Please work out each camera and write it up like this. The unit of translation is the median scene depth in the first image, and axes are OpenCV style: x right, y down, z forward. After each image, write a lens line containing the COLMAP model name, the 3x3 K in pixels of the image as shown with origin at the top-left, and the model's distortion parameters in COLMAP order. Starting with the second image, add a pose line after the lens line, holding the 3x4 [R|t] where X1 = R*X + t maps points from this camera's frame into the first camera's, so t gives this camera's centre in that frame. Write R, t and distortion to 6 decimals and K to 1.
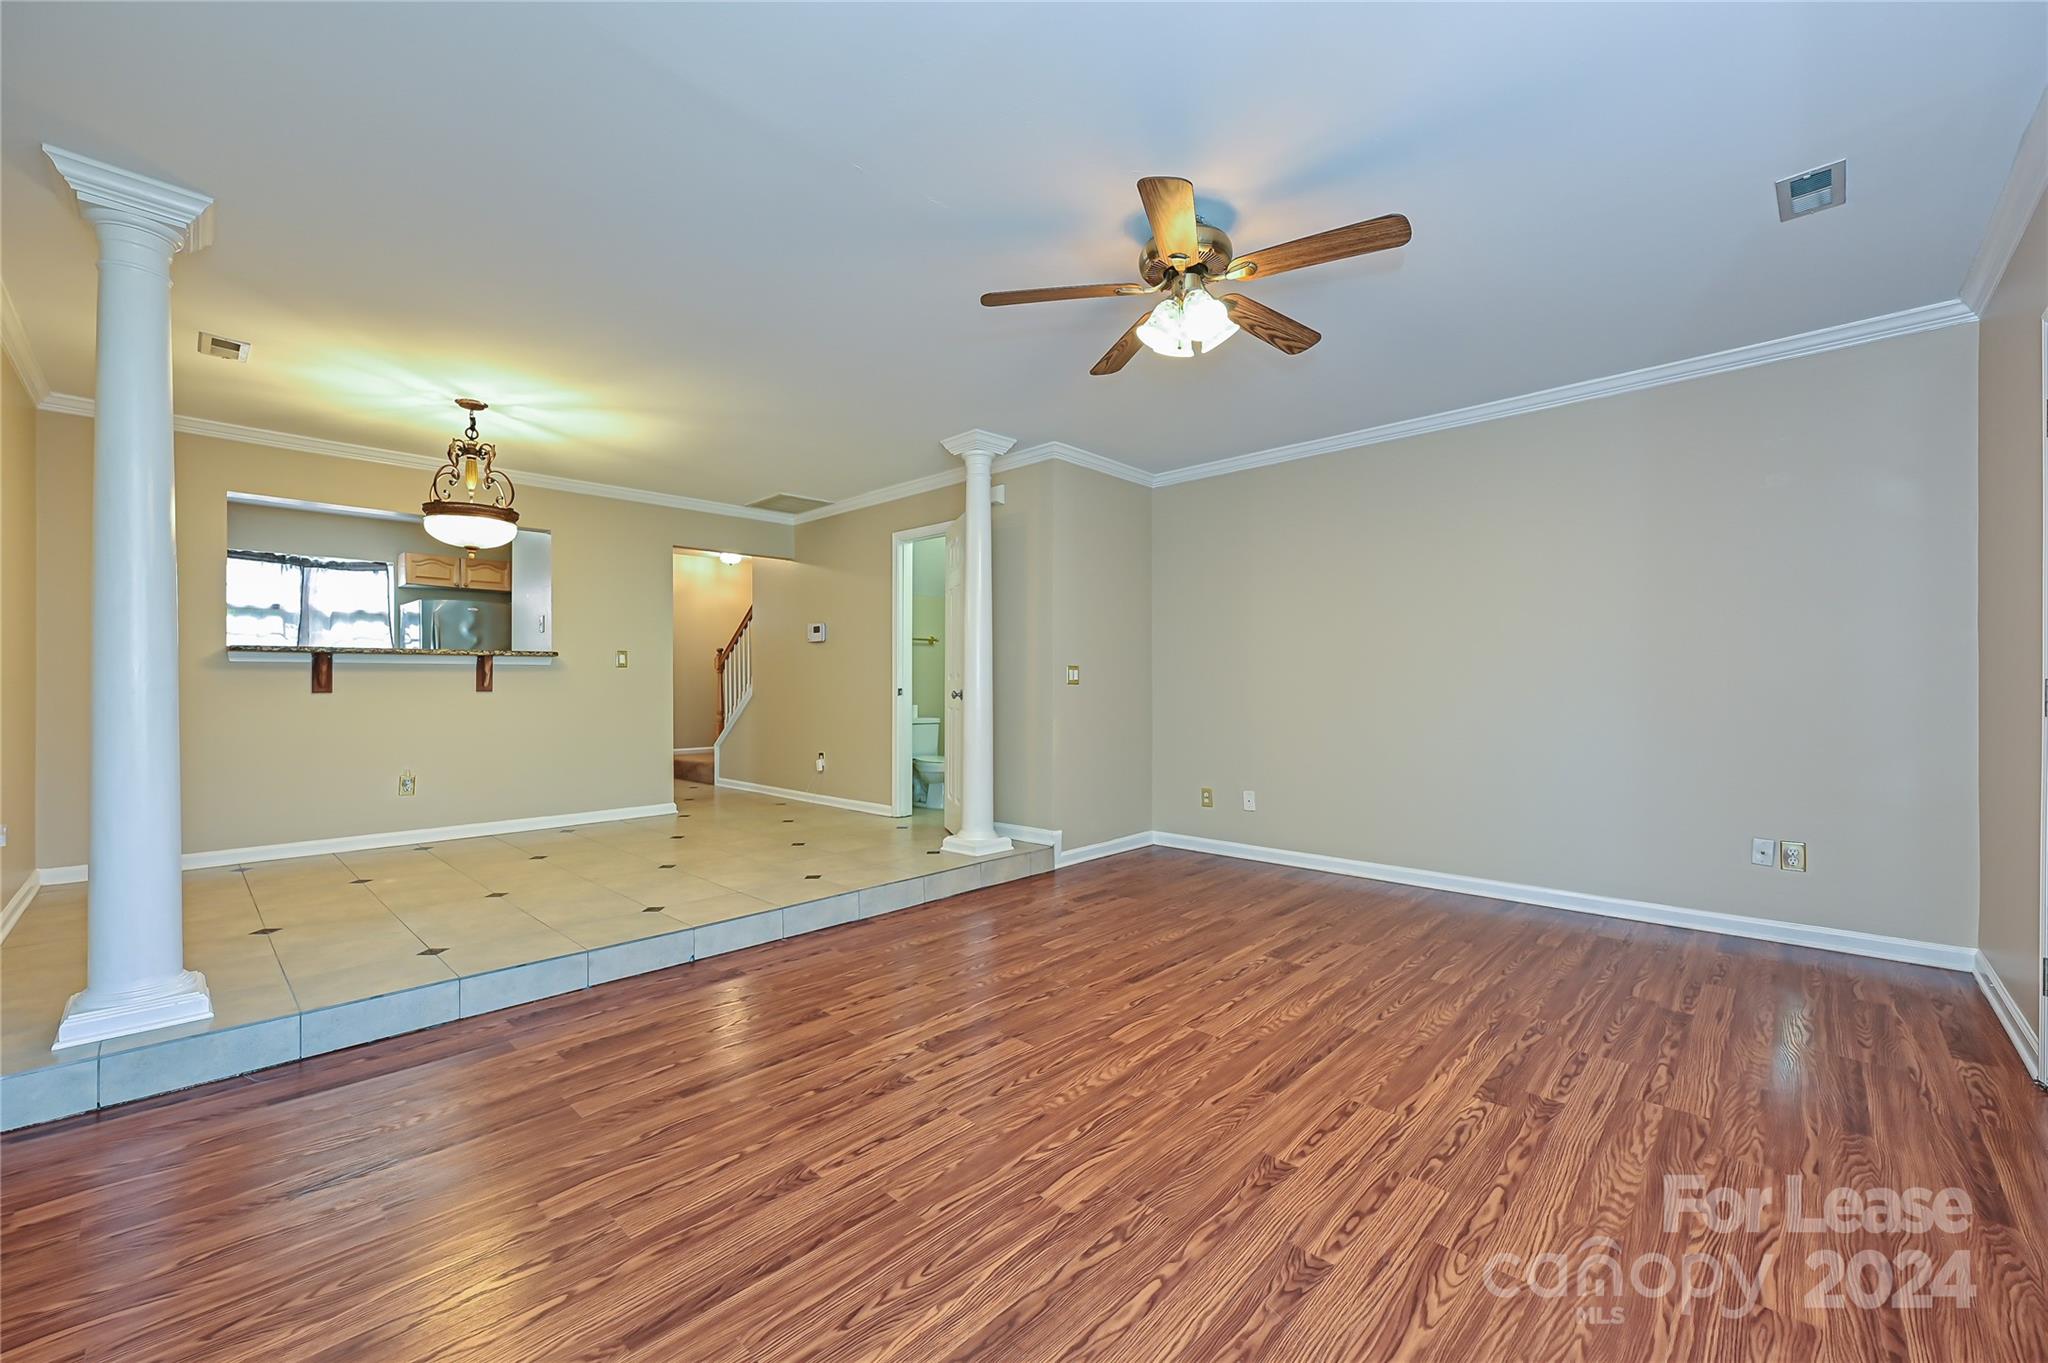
lens RADIAL K [[812.8, 0, 1014.8], [0, 812.8, 685.4], [0, 0, 1]] dist [-0.000313, -0.000083]
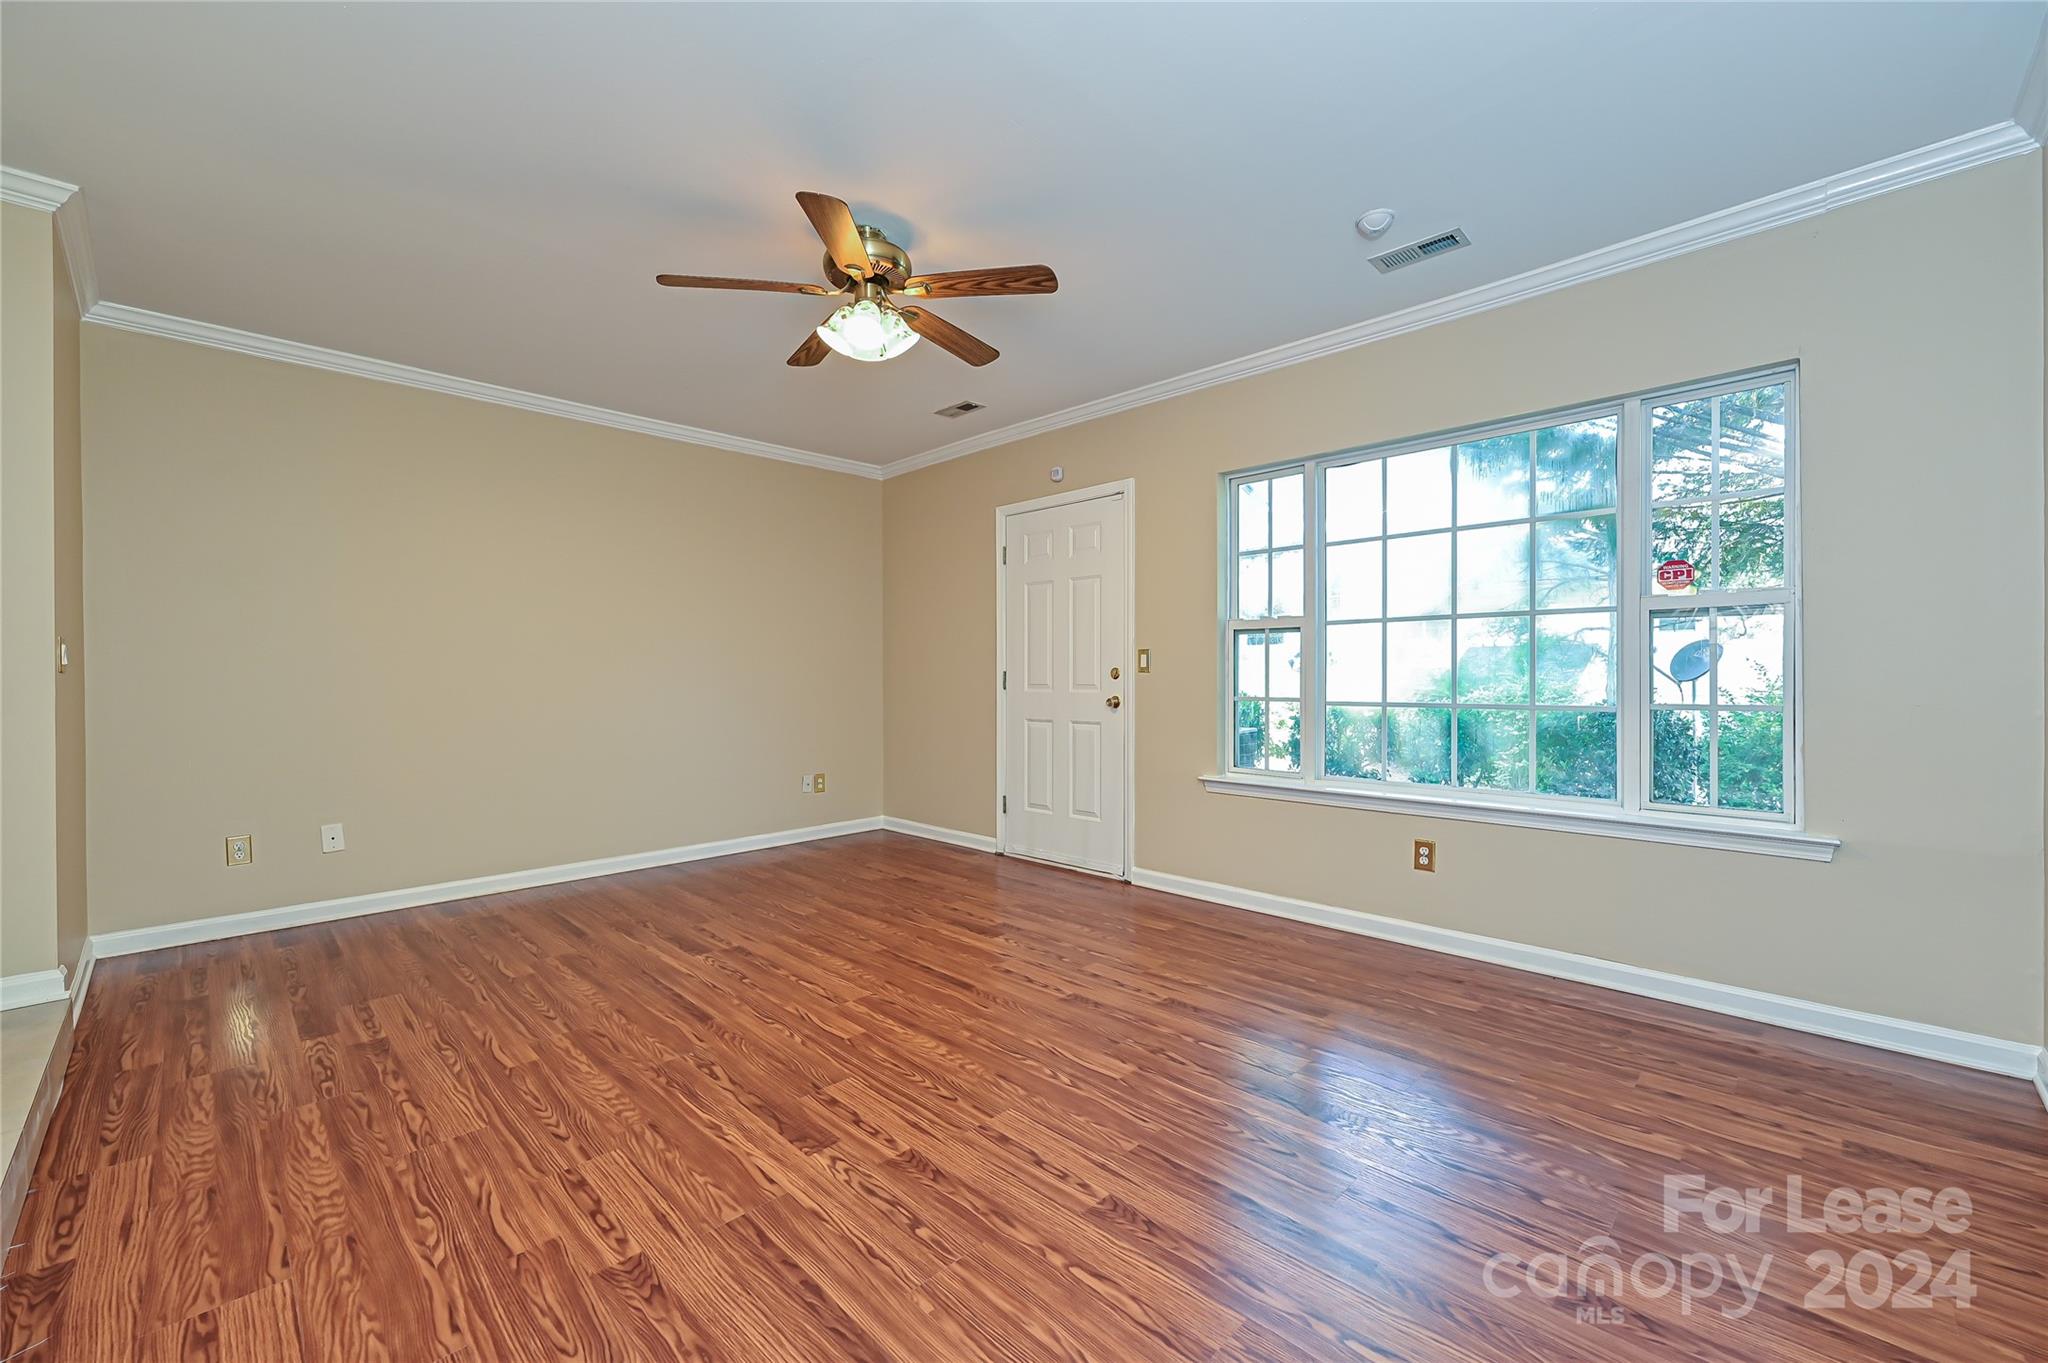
lens RADIAL K [[822.9, 0, 1021.9], [0, 822.9, 677.4], [0, 0, 1]] dist [-0.001039, -0.000151]
pose [[0.015009, -0.000854, 0.999887, -0.735516], [0.003436, 0.999994, 0.000802, 0.005411], [-0.999881, 0.003423, 0.015012, 0.671806]]
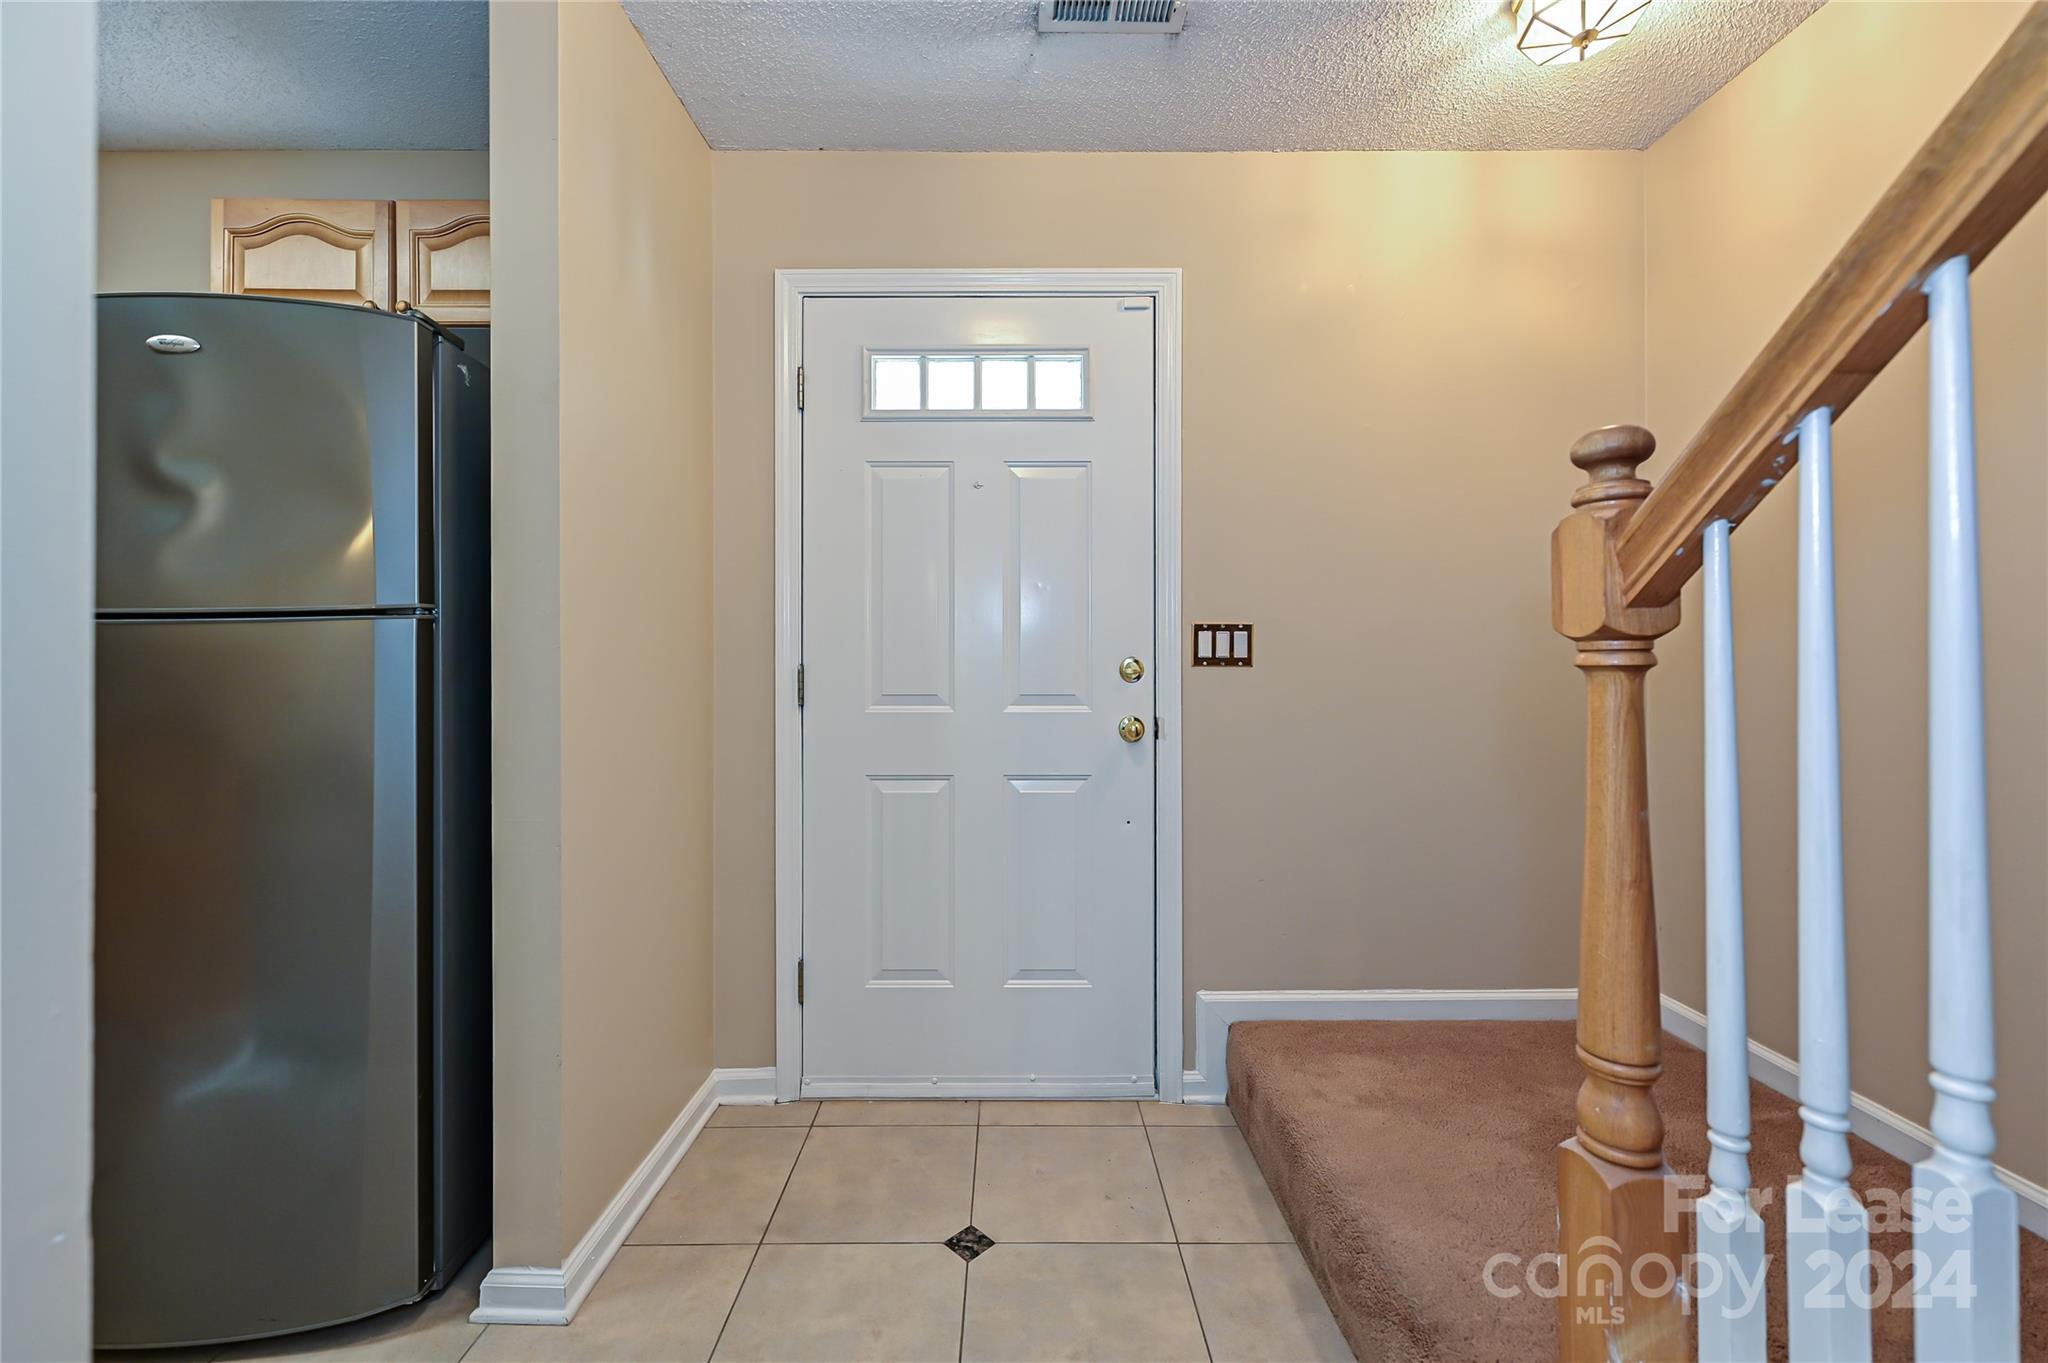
lens RADIAL K [[817.6, 0, 1020.5], [0, 817.6, 667.5], [0, 0, 1]] dist [0.000351, 0.000006]
pose [[-0.696101, 0.001868, 0.717942, 0.306470], [0.001610, 0.999998, -0.001041, -0.001335], [-0.717942, 0.000432, -0.696102, 1.082413]]
